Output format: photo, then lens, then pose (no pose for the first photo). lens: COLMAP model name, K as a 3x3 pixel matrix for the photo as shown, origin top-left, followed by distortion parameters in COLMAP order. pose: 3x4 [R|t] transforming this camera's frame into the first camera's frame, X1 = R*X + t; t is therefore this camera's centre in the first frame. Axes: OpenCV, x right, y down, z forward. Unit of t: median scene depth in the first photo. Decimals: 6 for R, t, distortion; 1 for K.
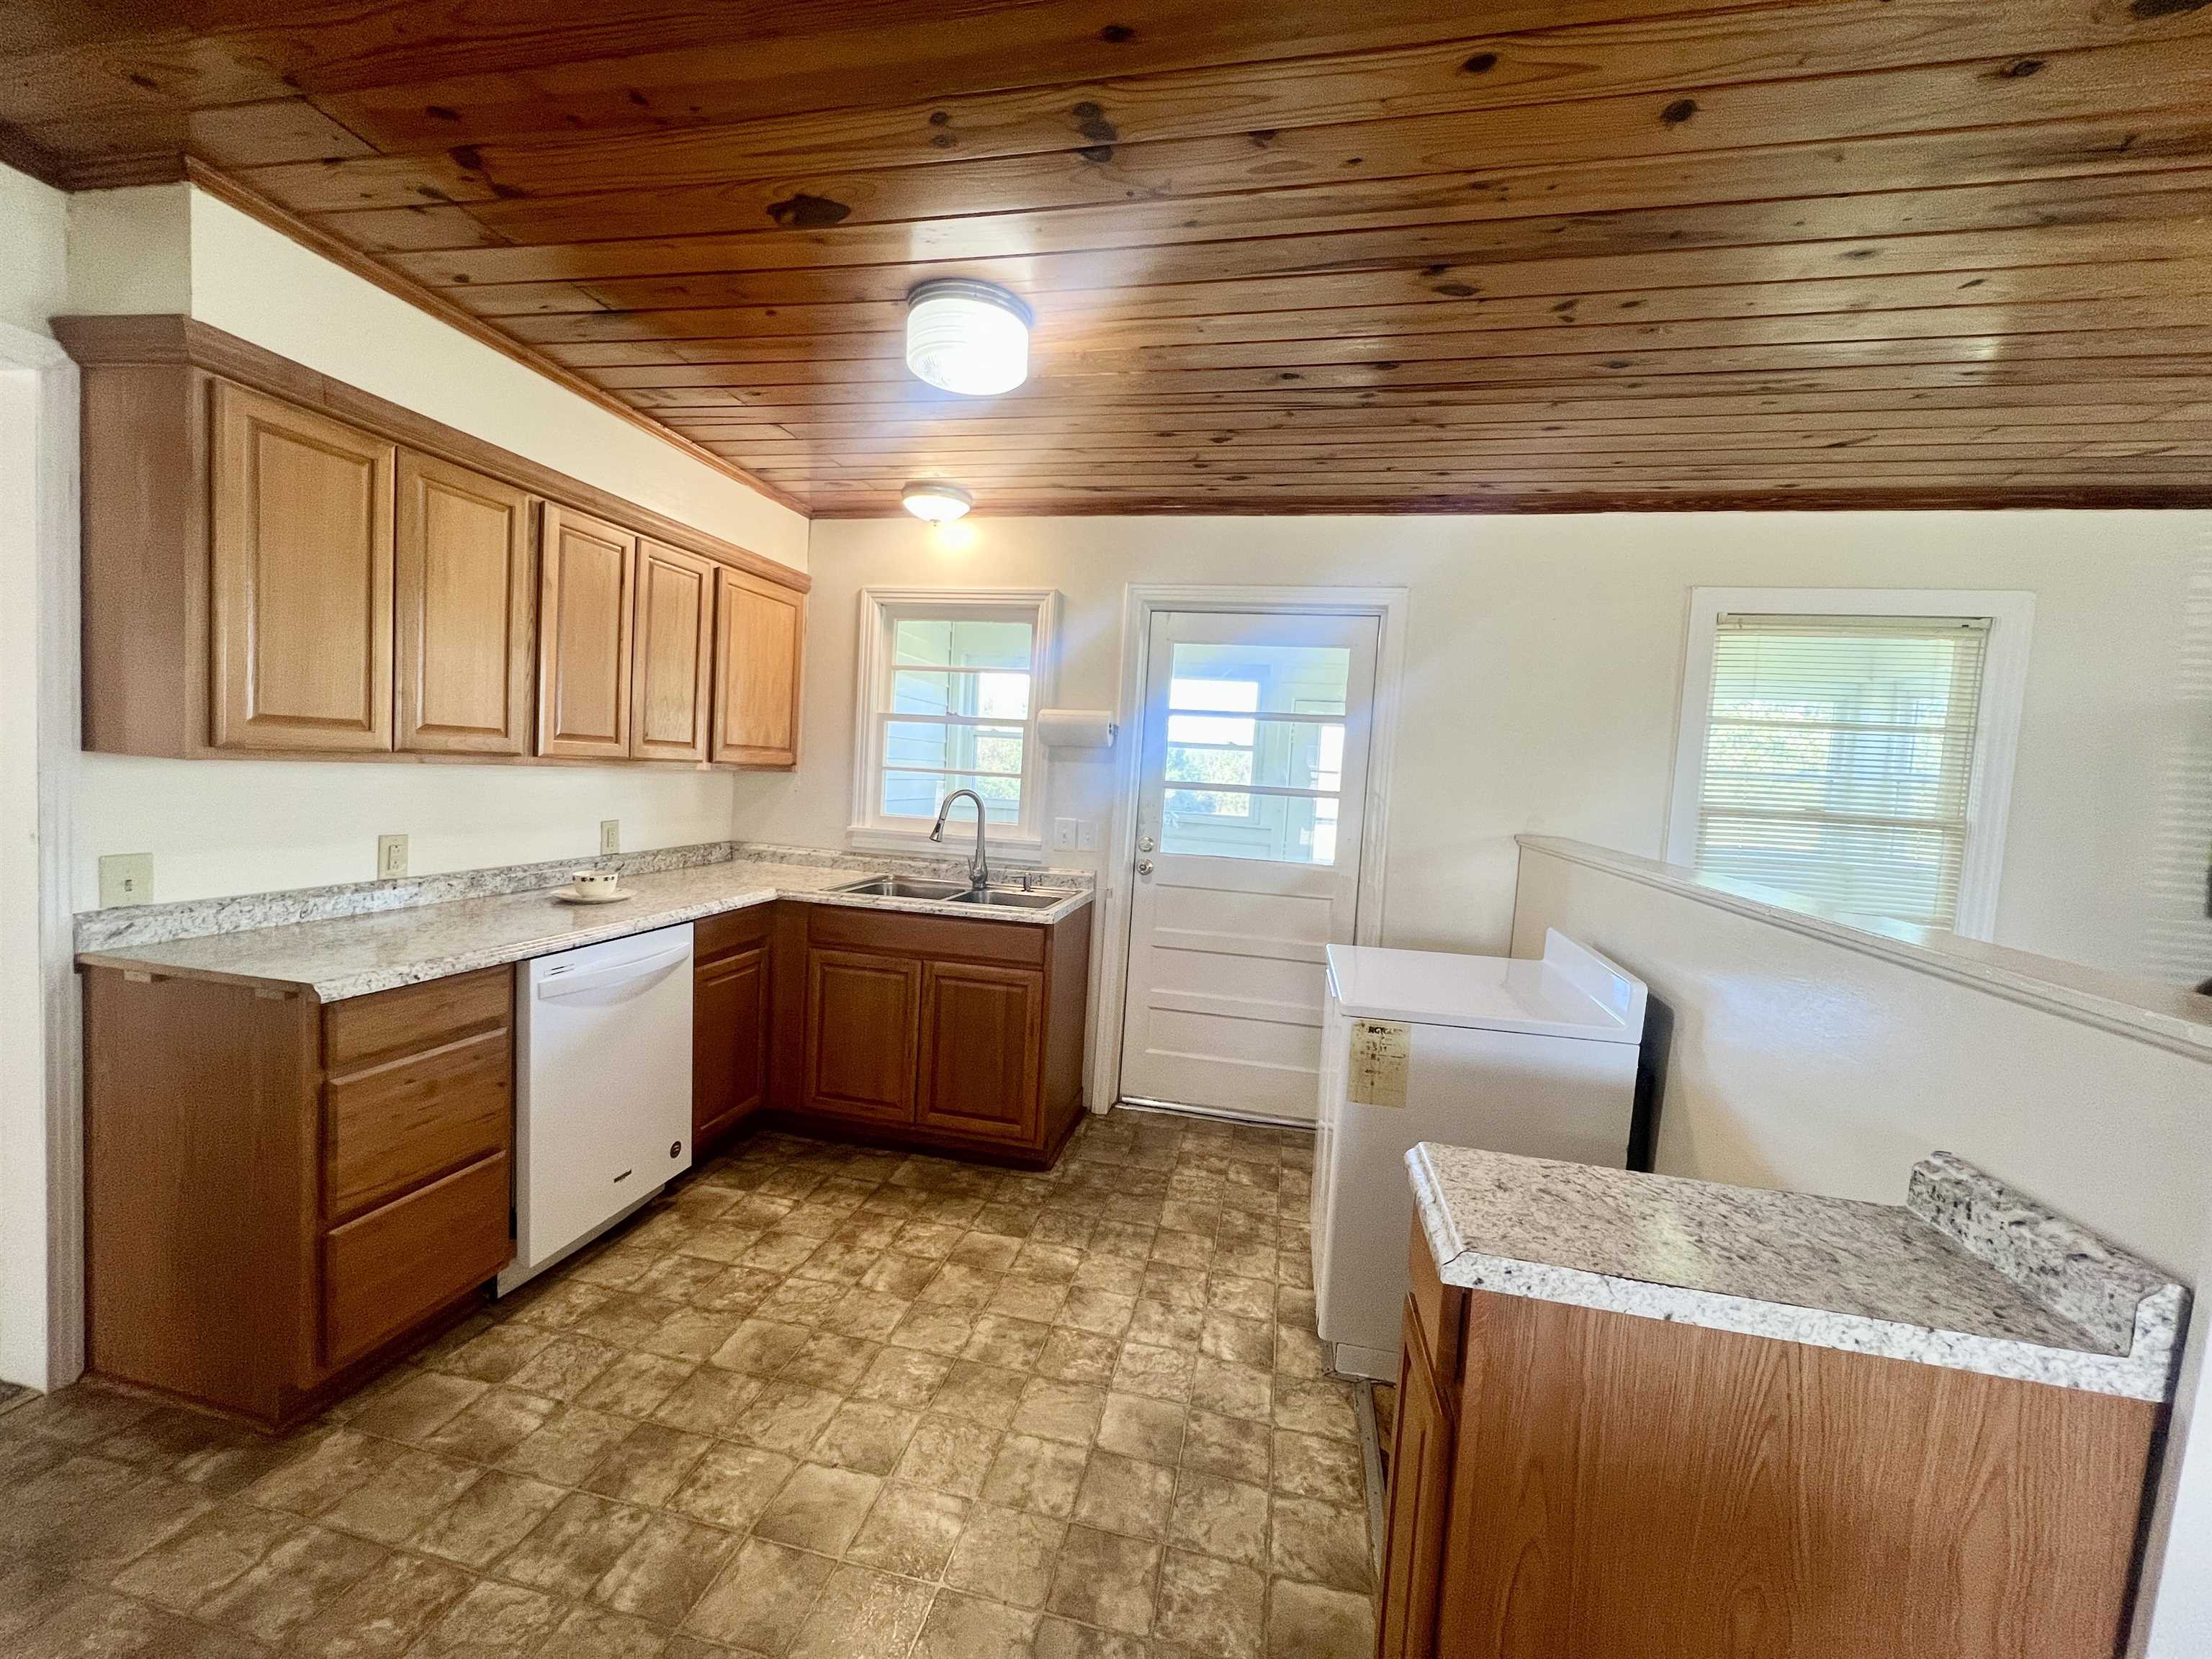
lens RADIAL K [[882.0, 0, 1099.9], [0, 882.0, 828.6], [0, 0, 1]] dist [-0.002175, 0.000053]
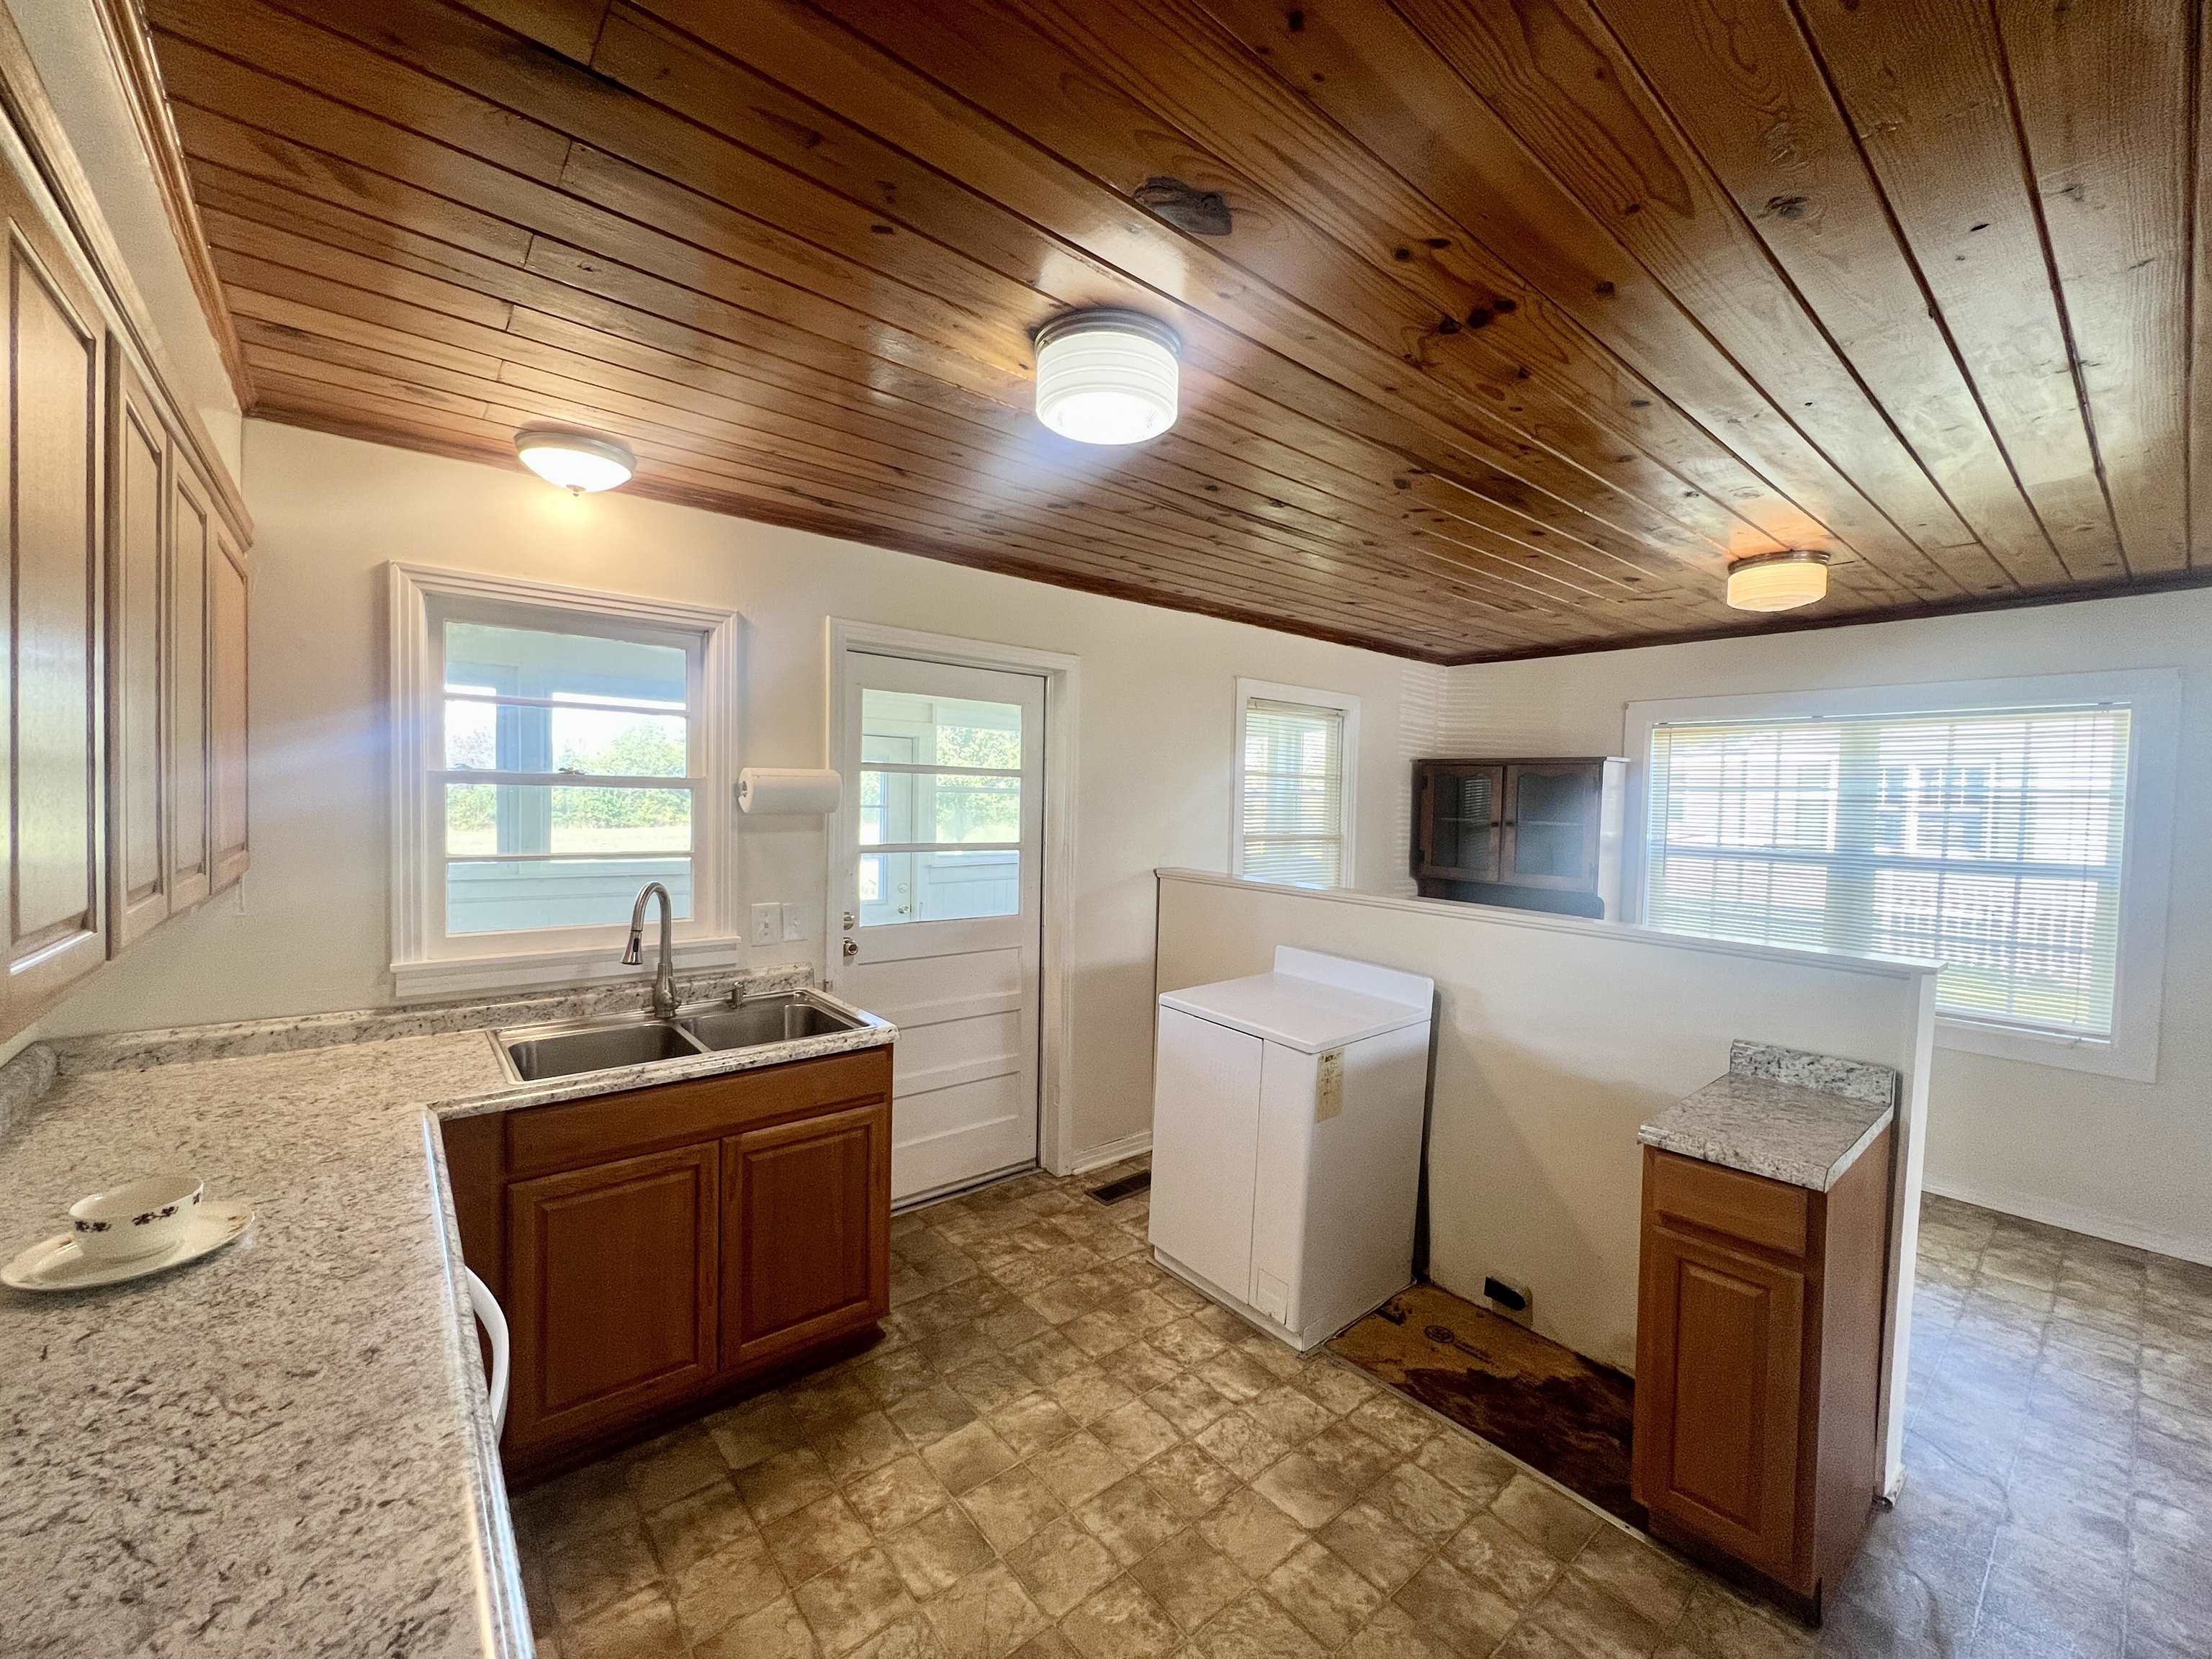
lens RADIAL K [[882.0, 0, 1102.2], [0, 882.0, 827.1], [0, 0, 1]] dist [-0.002175, 0.000053]
pose [[0.620558, -0.068542, 0.781159, -0.591654], [0.064786, 0.997248, 0.036036, -0.113034], [-0.781480, 0.028246, 0.623291, 0.345013]]
